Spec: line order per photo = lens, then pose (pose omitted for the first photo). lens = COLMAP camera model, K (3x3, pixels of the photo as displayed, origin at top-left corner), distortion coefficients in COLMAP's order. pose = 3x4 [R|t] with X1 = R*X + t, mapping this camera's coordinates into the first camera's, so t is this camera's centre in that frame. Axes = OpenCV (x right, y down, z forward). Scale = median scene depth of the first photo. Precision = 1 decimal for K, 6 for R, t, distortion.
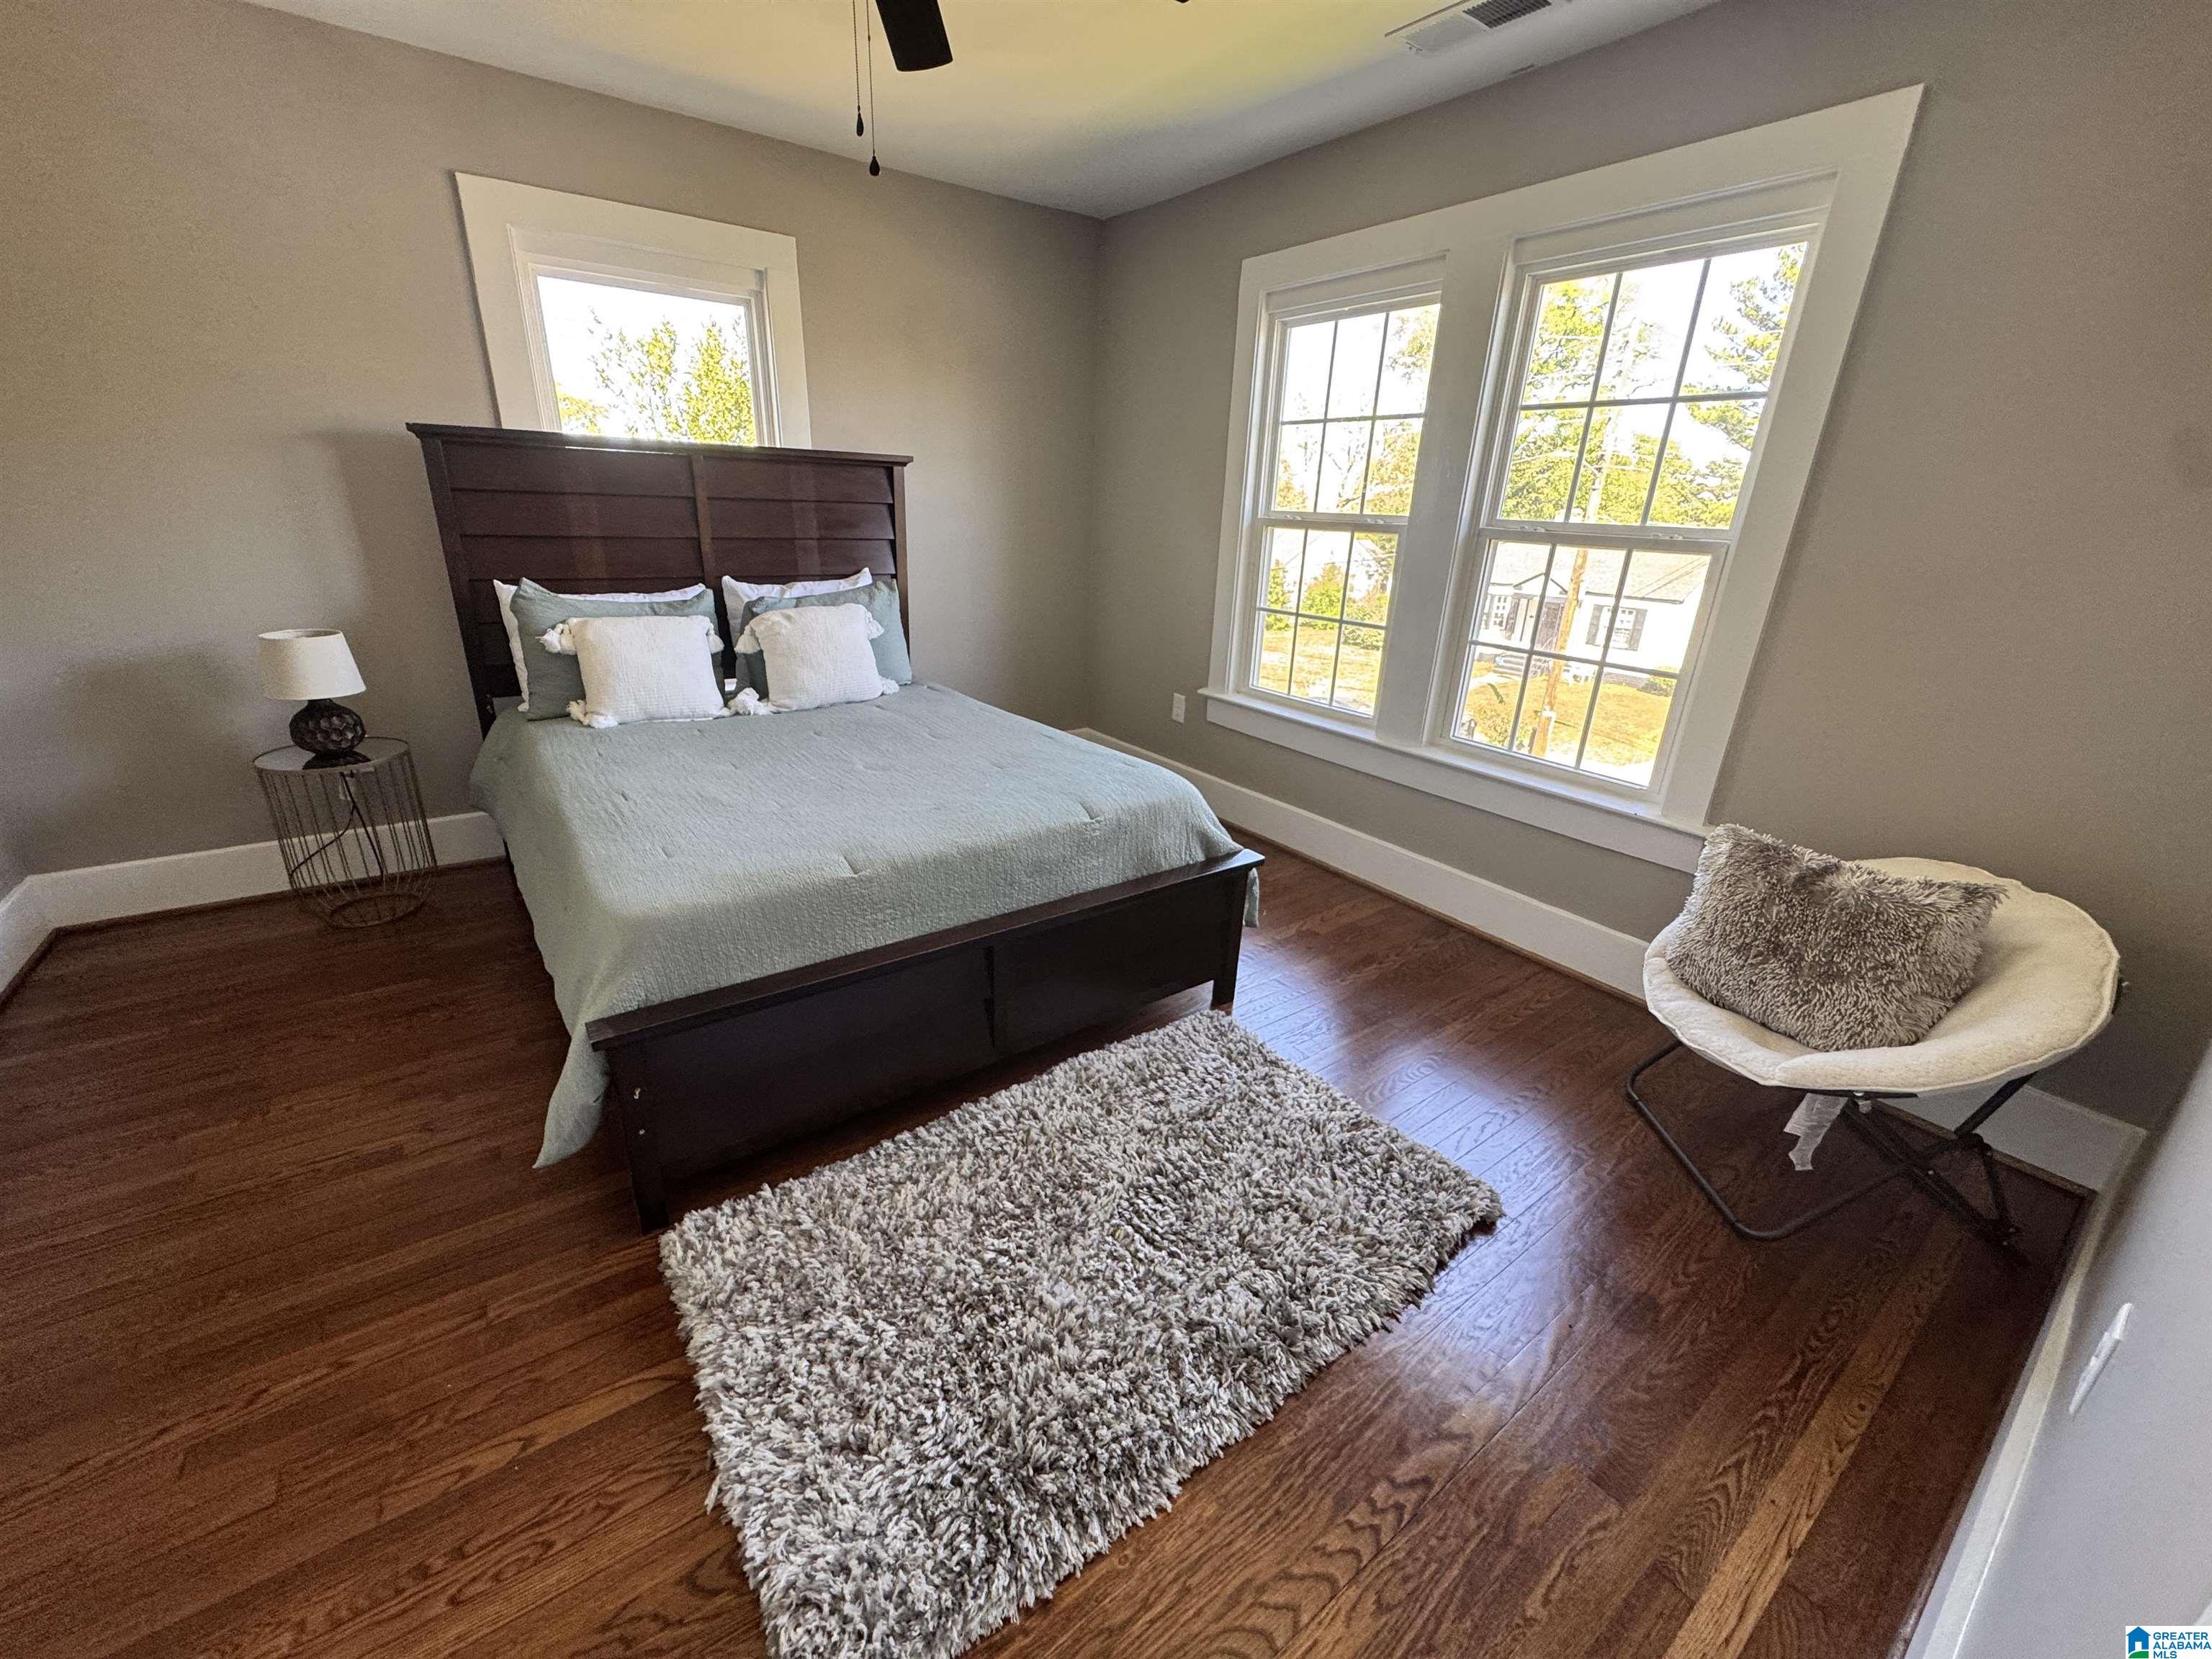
lens RADIAL K [[877.4, 0, 1103.8], [0, 877.4, 829.2], [0, 0, 1]] dist [-0.001101, -0.000051]
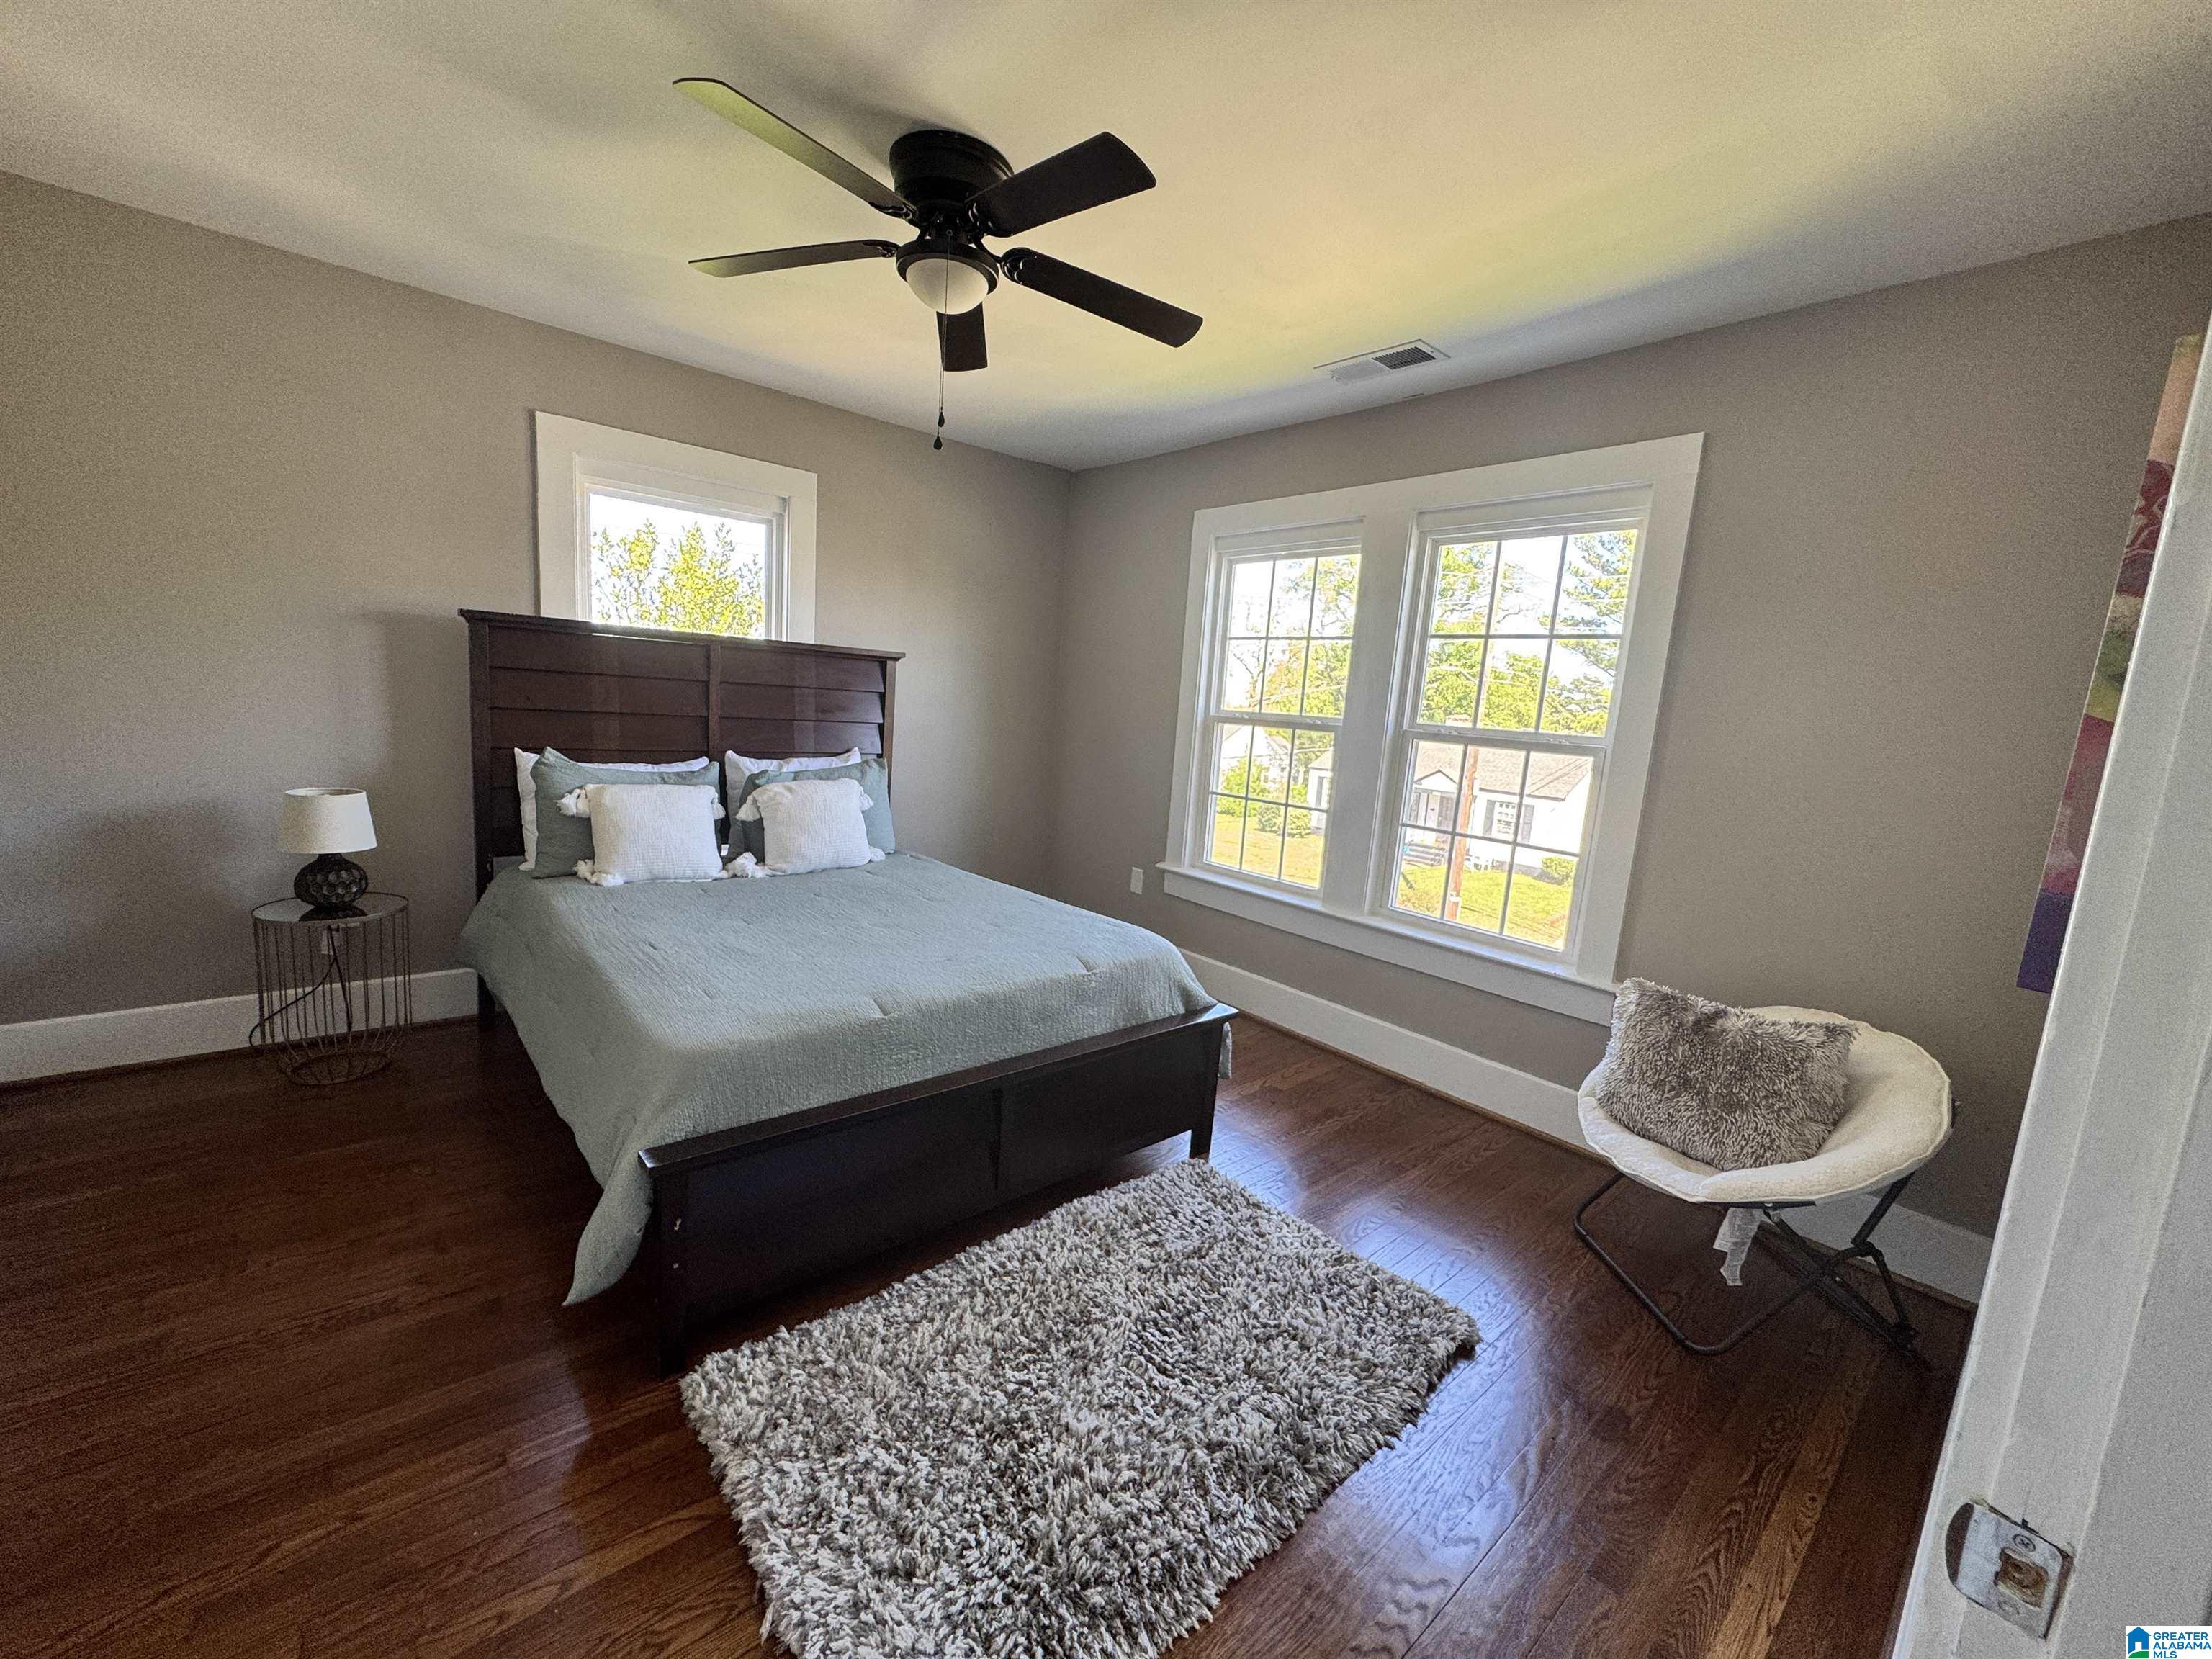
lens RADIAL K [[877.4, 0, 1103.8], [0, 877.4, 829.2], [0, 0, 1]] dist [-0.001101, -0.000051]
pose [[0.996010, 0.020747, 0.086792, -0.120494], [-0.002535, 0.978784, -0.204878, 0.051018], [-0.089201, 0.203841, 0.974932, -0.146753]]
